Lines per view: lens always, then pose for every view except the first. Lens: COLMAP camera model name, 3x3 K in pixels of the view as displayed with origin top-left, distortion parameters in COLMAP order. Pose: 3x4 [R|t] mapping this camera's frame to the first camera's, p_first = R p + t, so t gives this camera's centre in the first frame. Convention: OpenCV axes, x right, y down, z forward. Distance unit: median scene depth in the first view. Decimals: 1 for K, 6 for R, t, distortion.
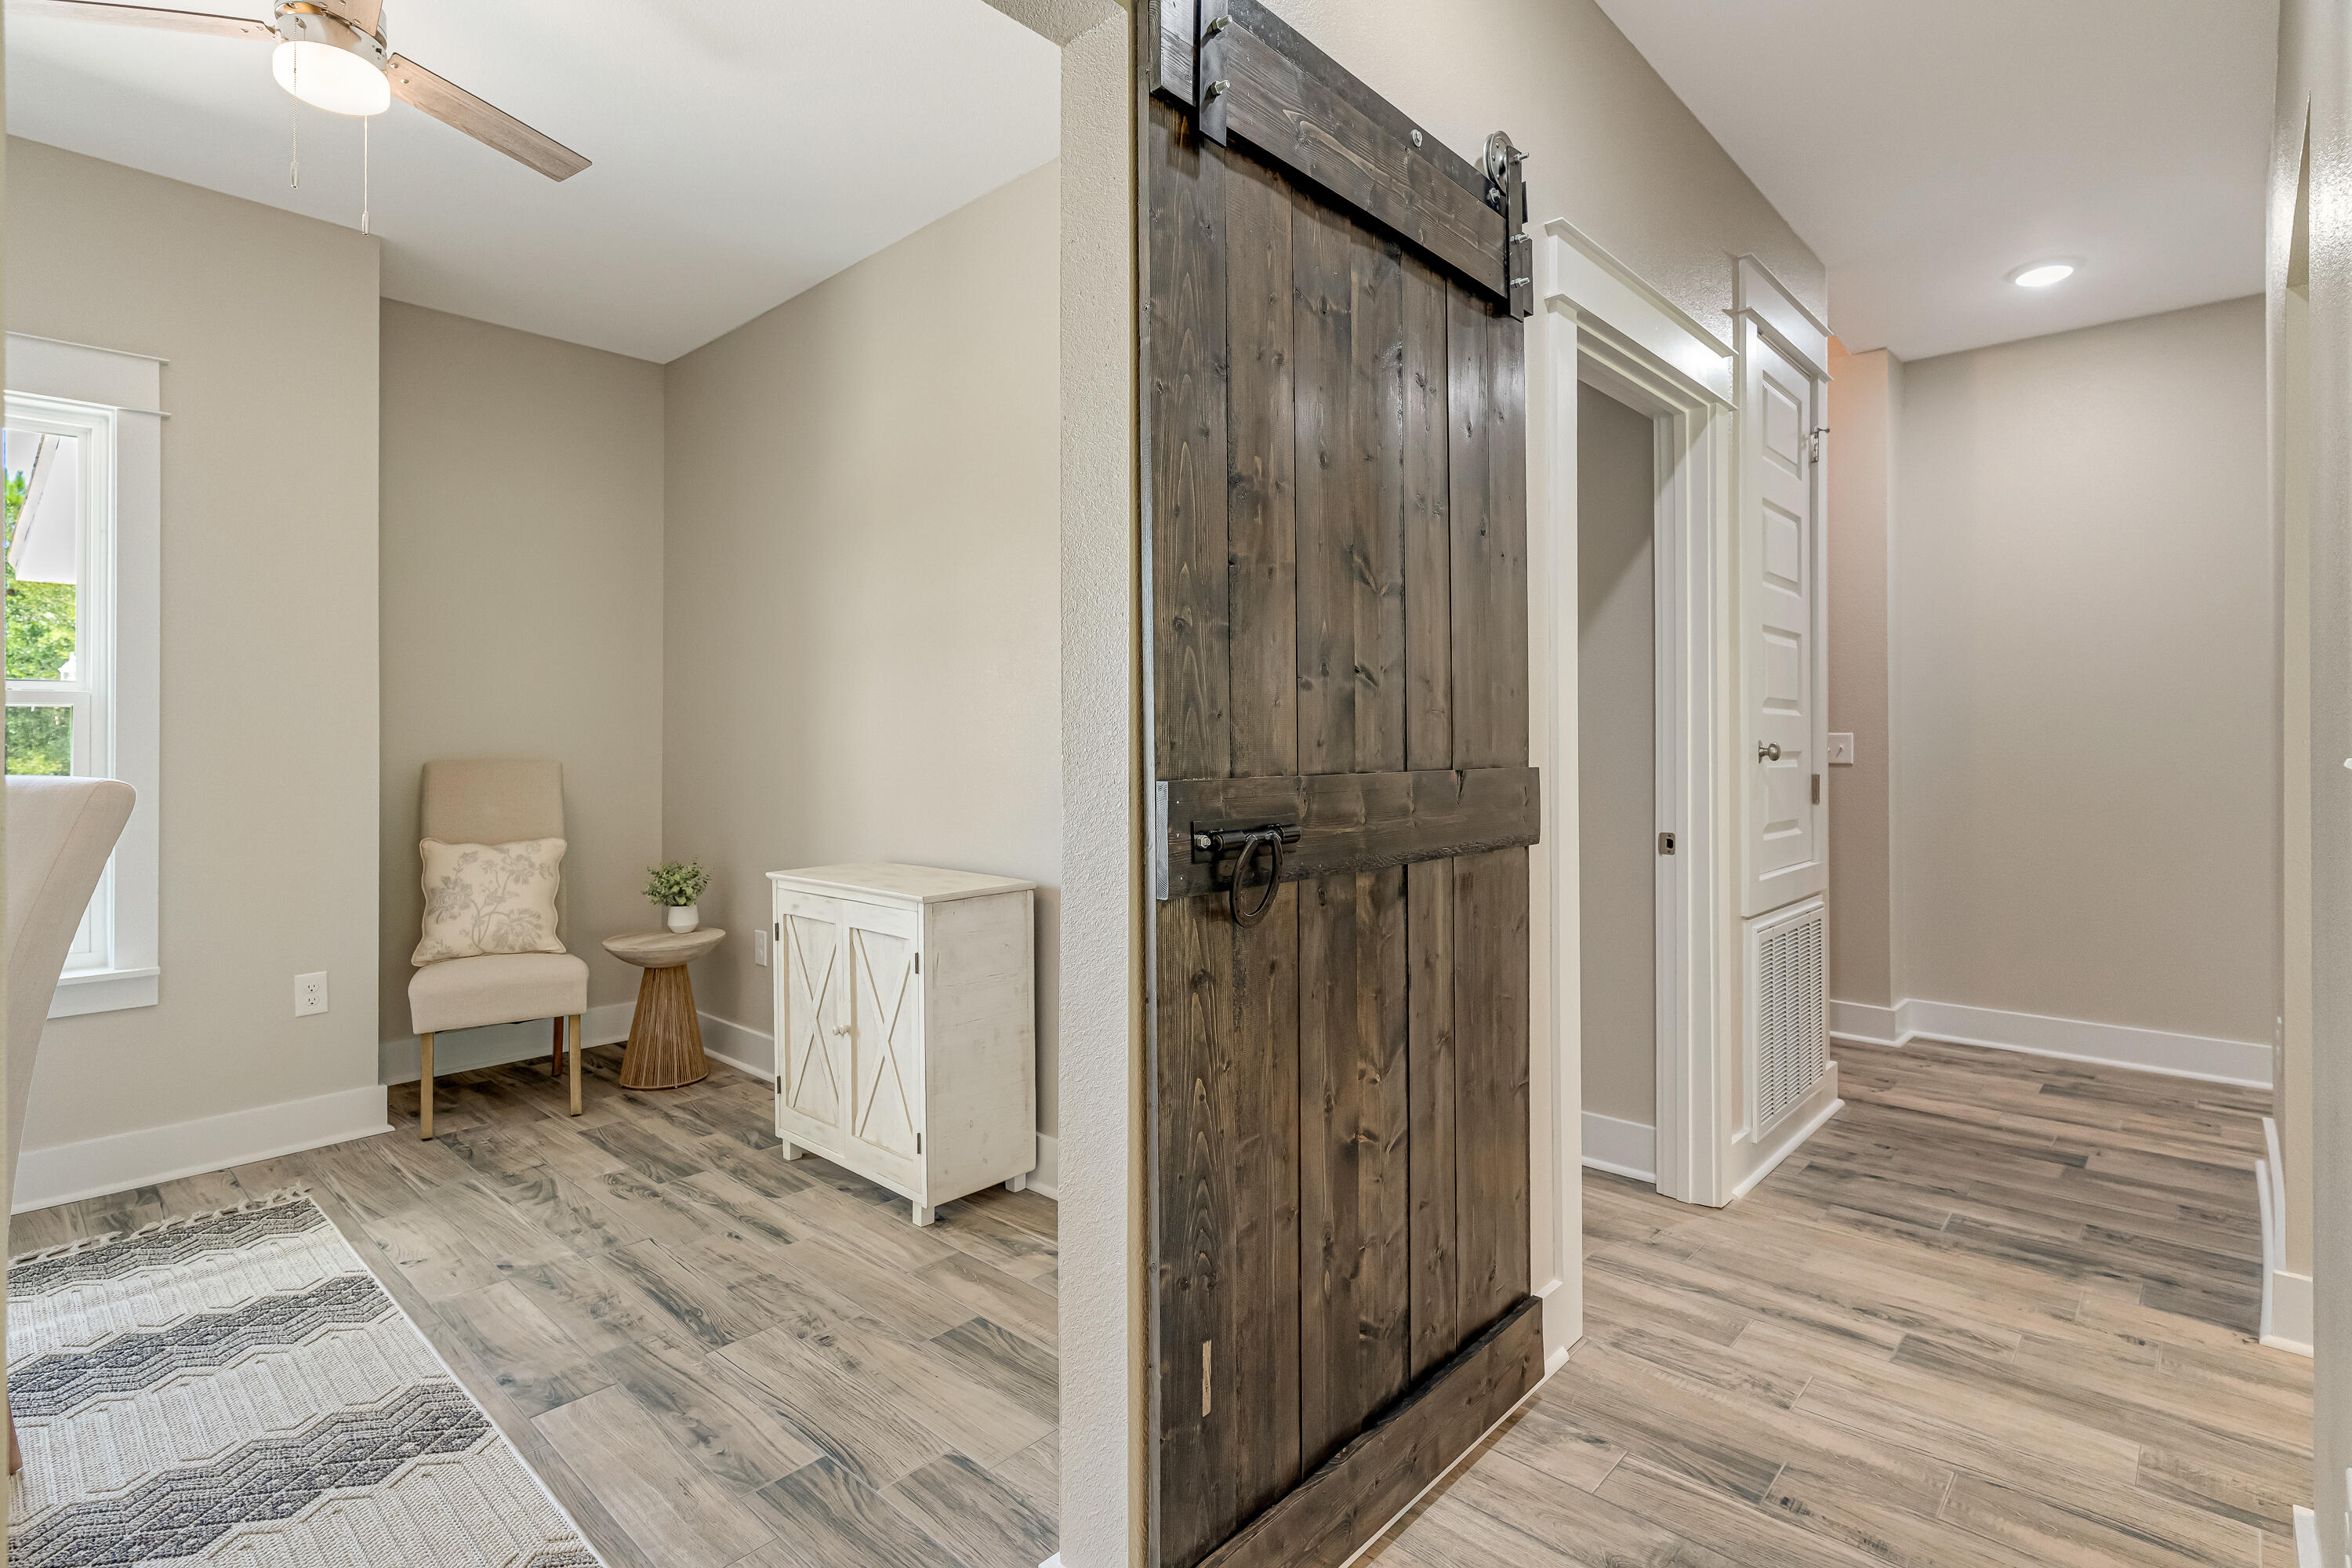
lens RADIAL K [[1122.7, 0, 1171.5], [0, 1122.7, 733.5], [0, 0, 1]] dist [-0.001089, 0.002133]
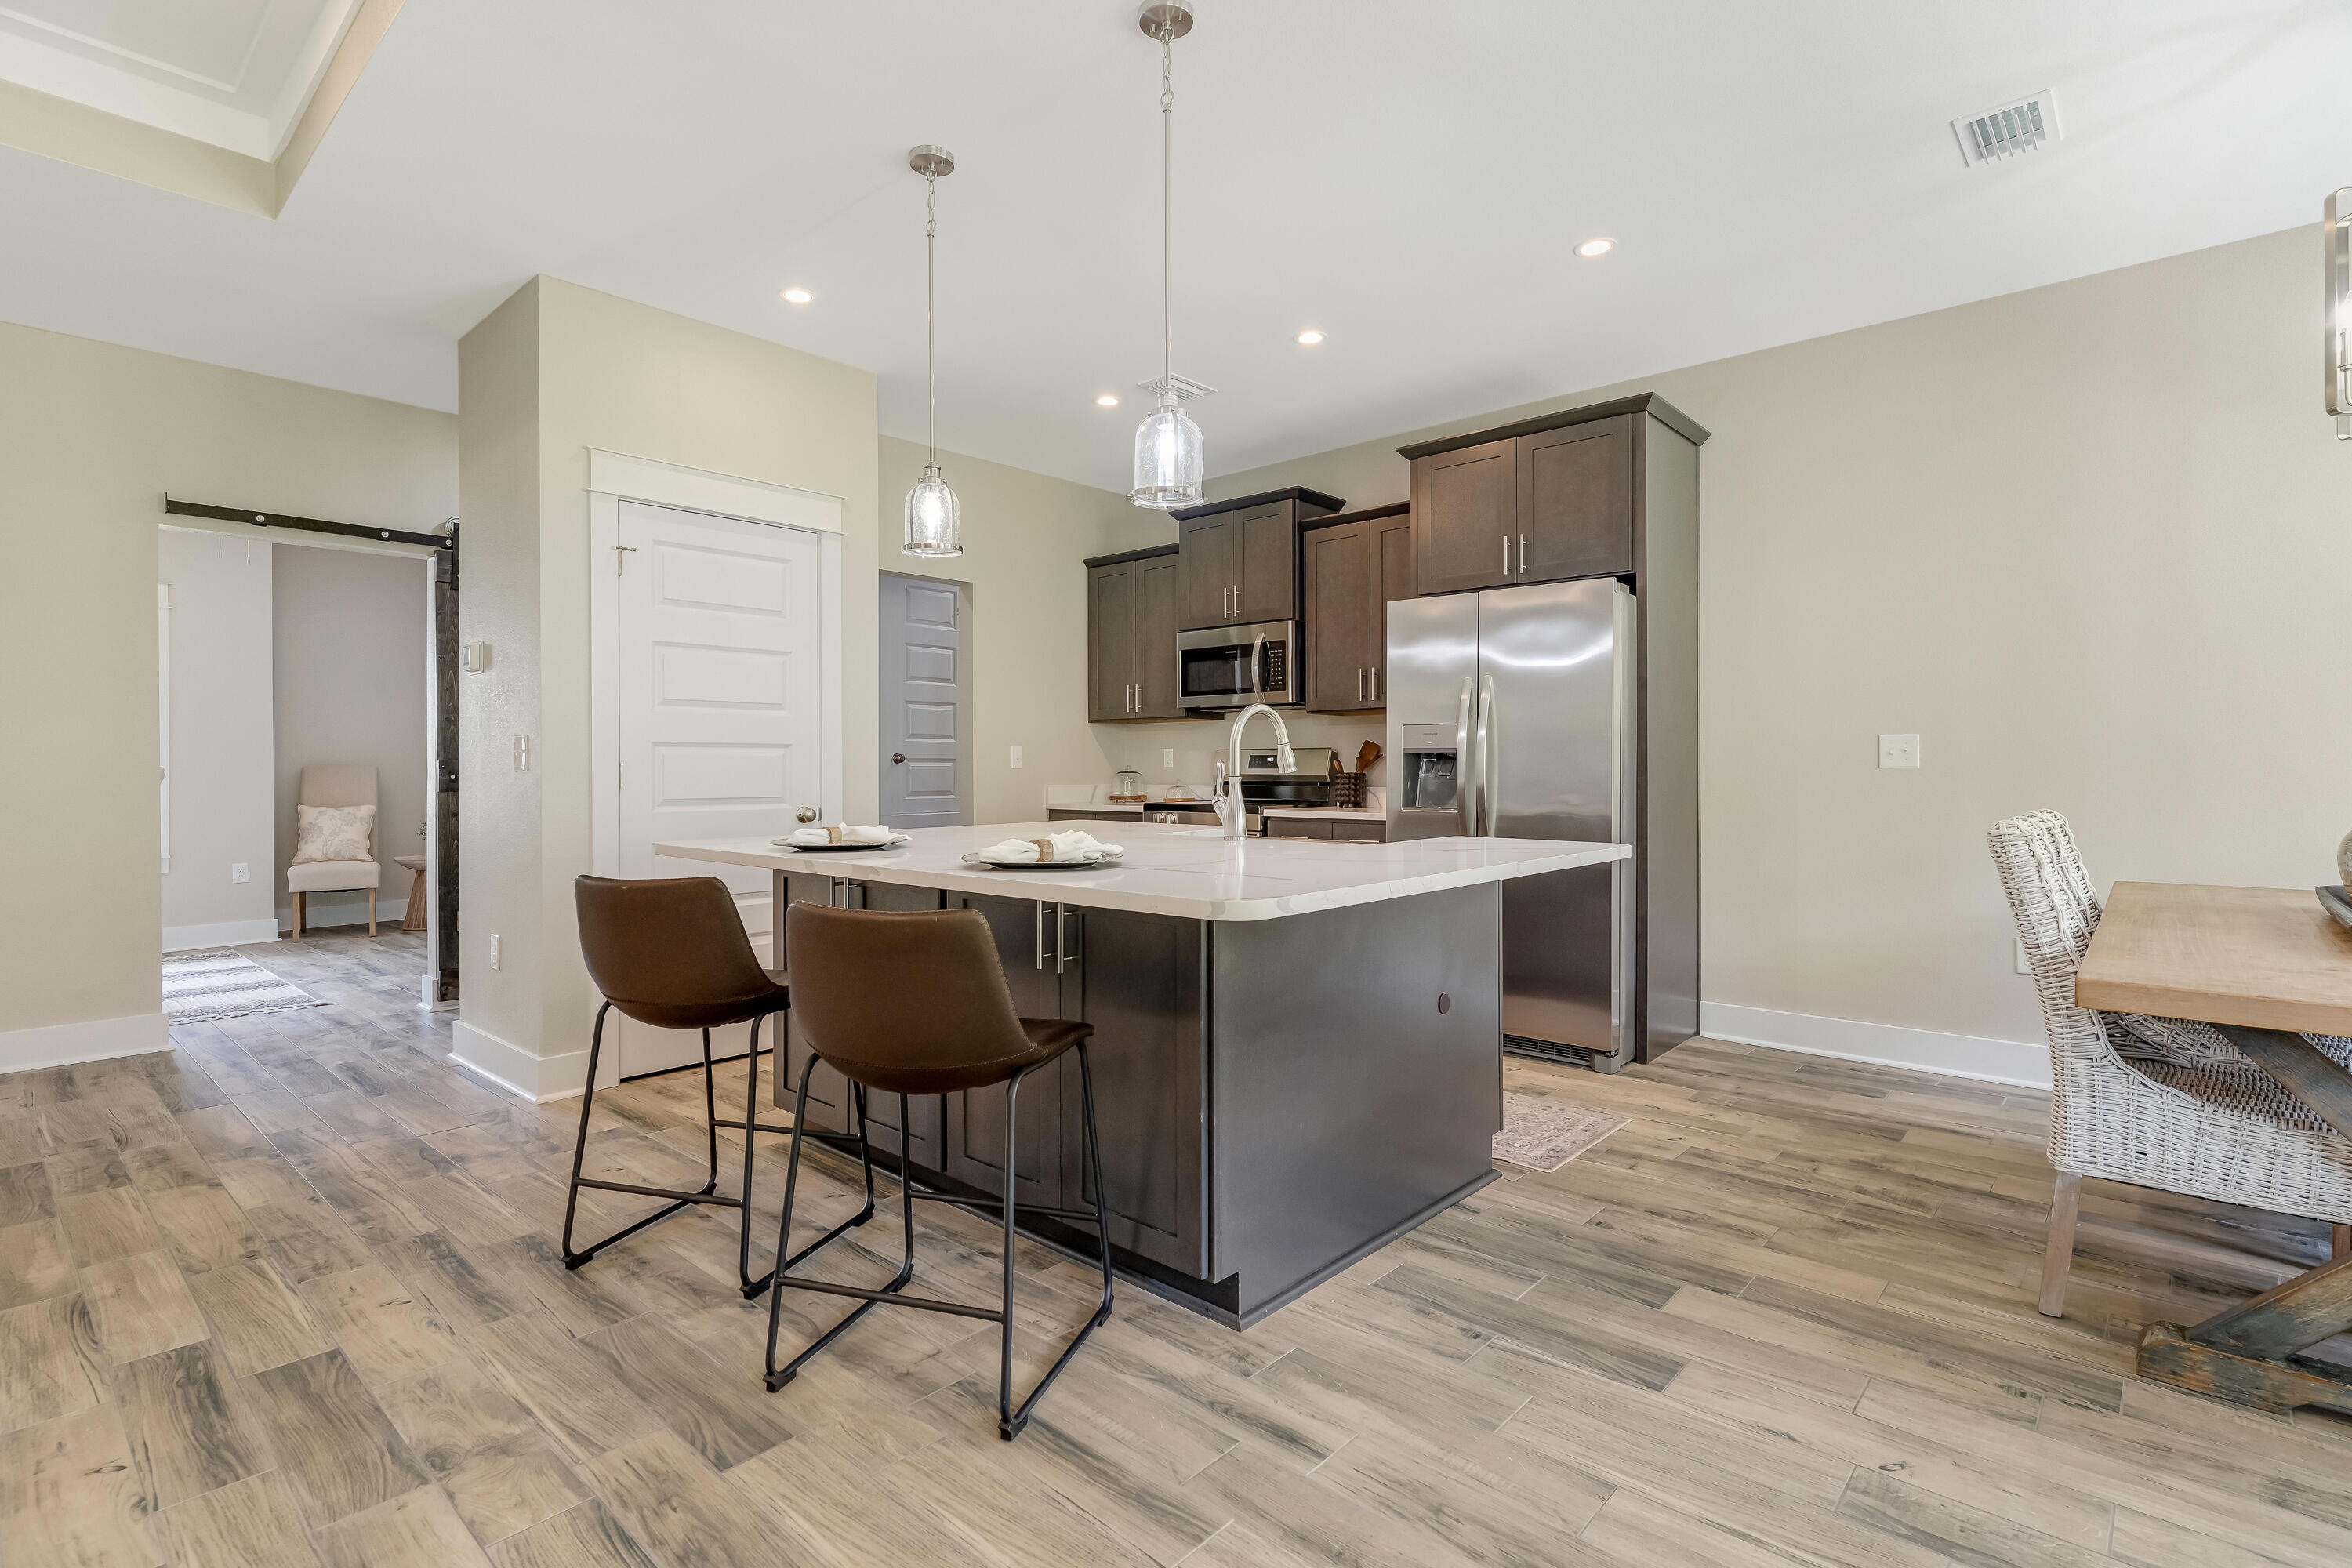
lens RADIAL K [[1122.7, 0, 1176.1], [0, 1122.7, 765.8], [0, 0, 1]] dist [-0.001089, 0.002133]
pose [[0.999976, -0.002135, 0.006599, 1.121664], [0.002050, 0.999915, 0.012856, 0.003976], [-0.006626, -0.012842, 0.999896, -1.284348]]
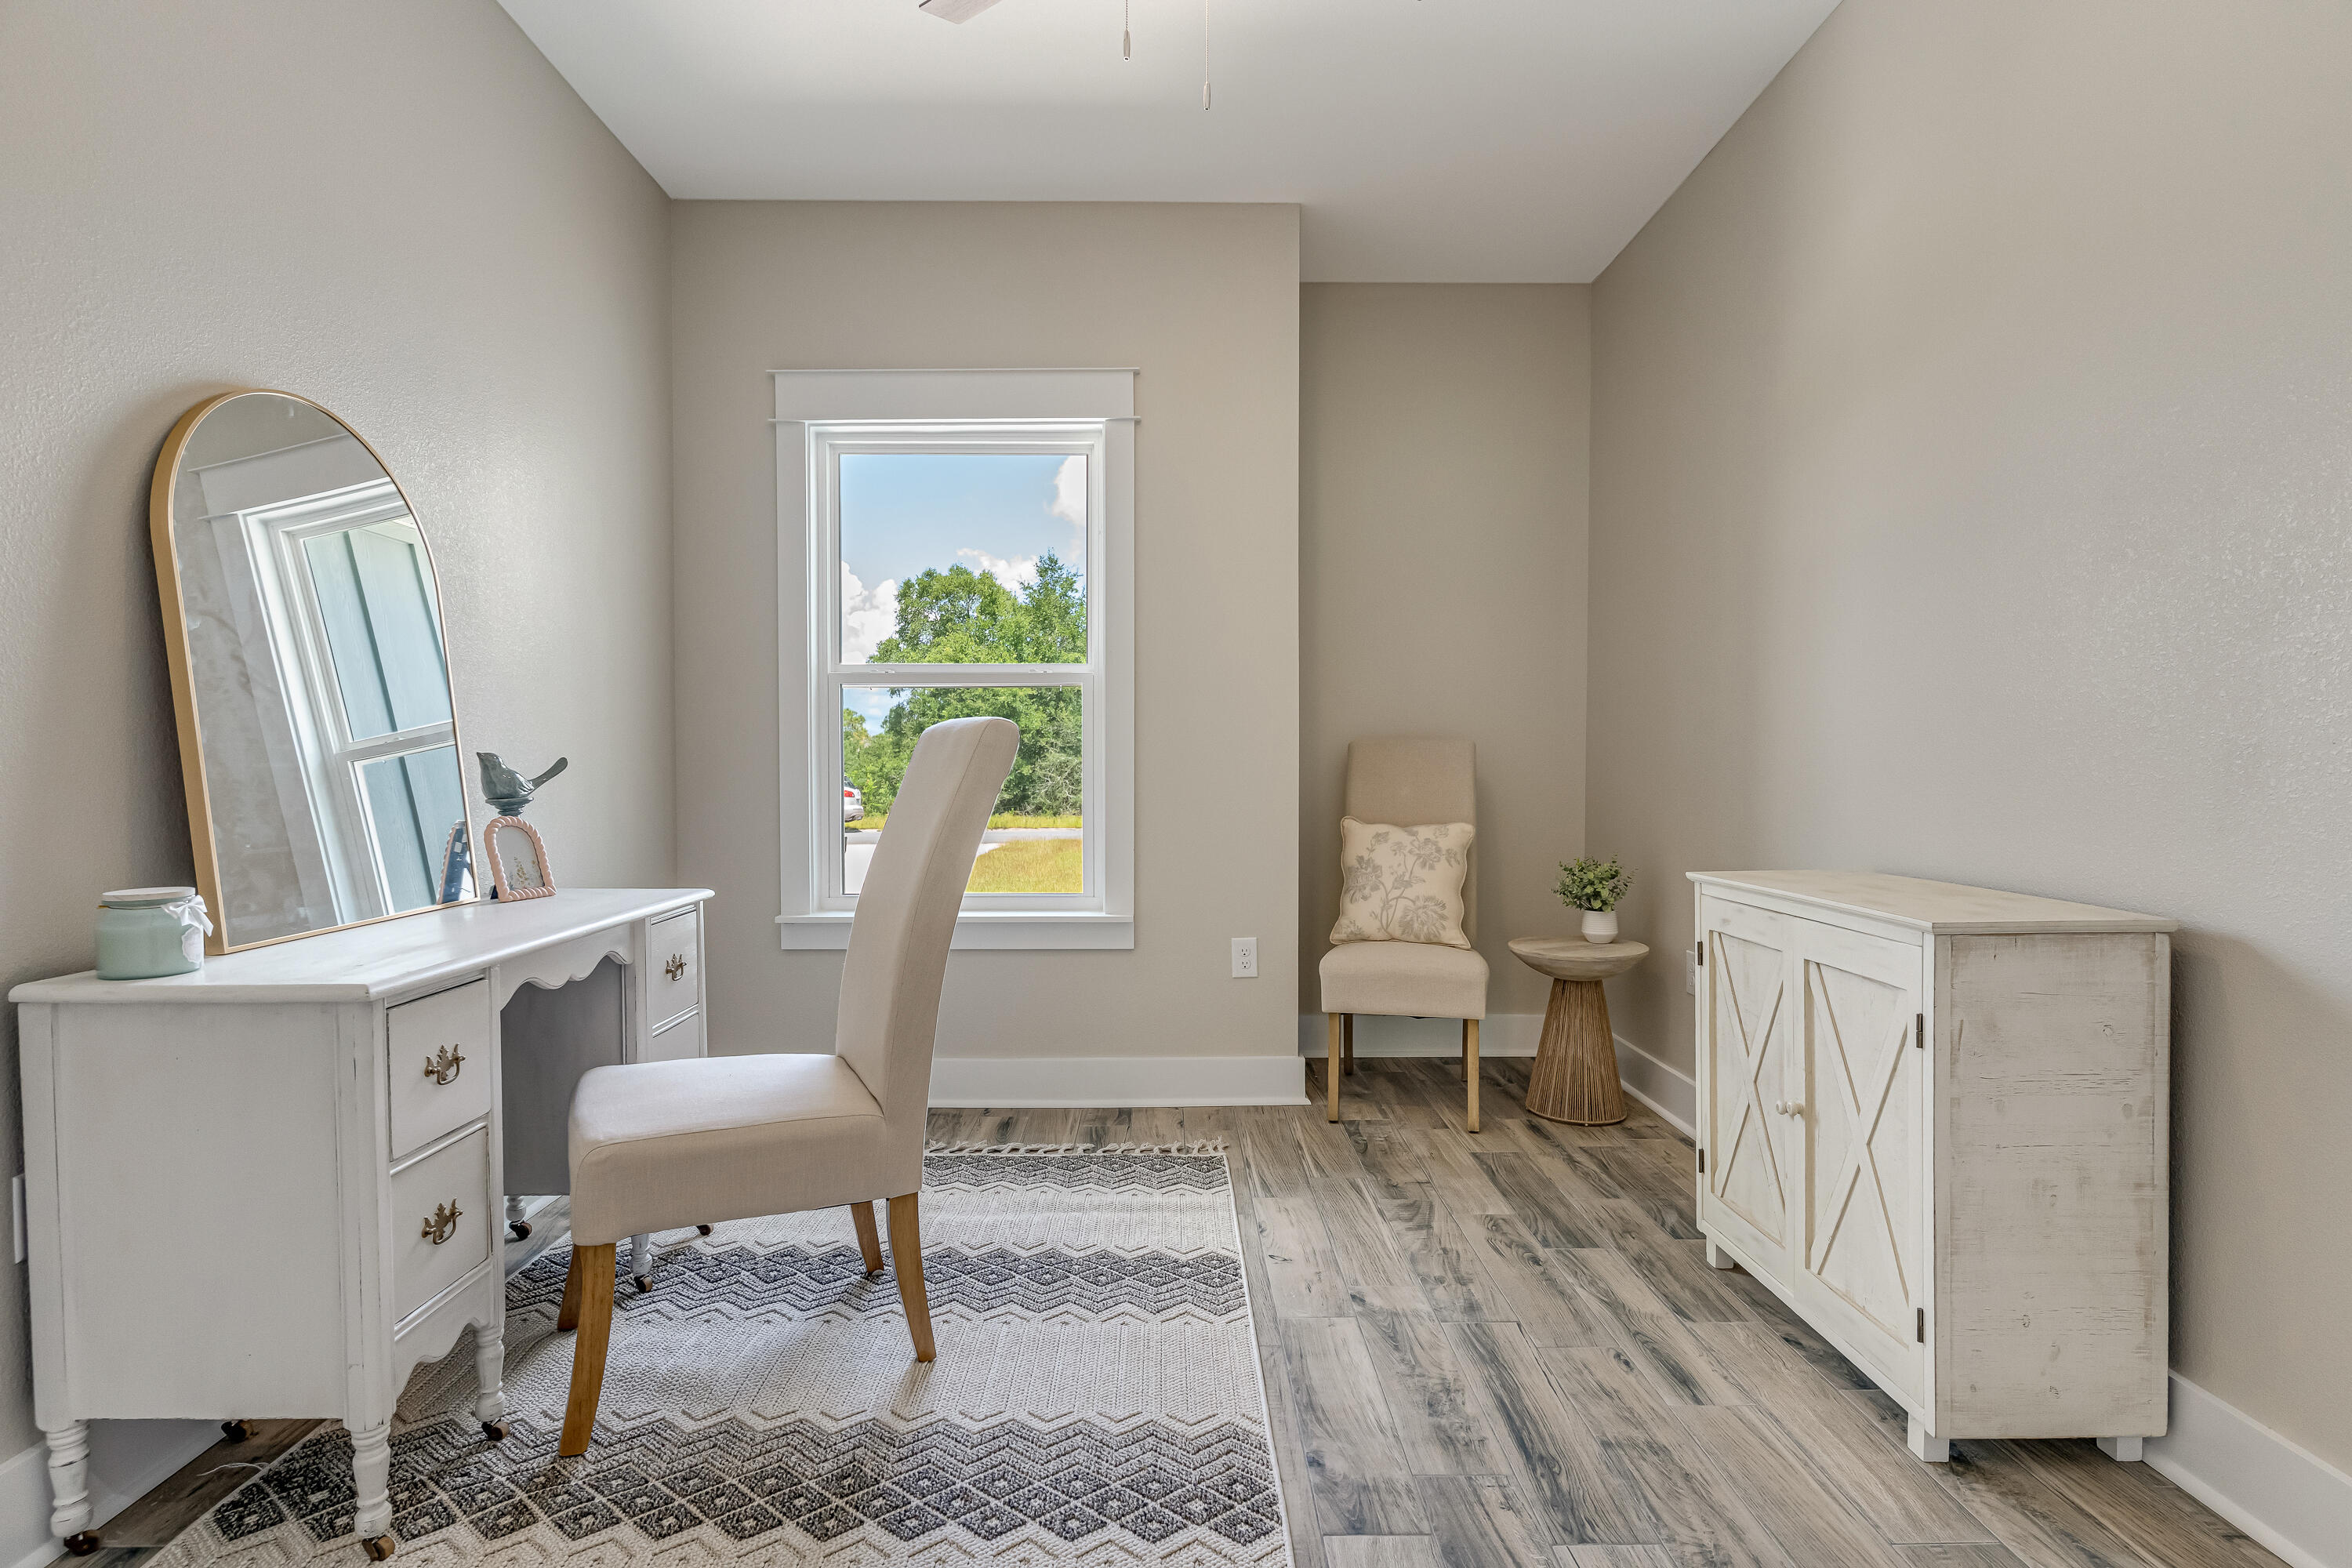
lens RADIAL K [[1122.7, 0, 1186.6], [0, 1122.7, 786.4], [0, 0, 1]] dist [-0.001089, 0.002133]
pose [[0.689697, 0.016132, -0.723919, -0.058626], [0.004557, 0.999635, 0.026617, 0.050782], [0.724084, -0.021657, 0.689371, 0.276471]]
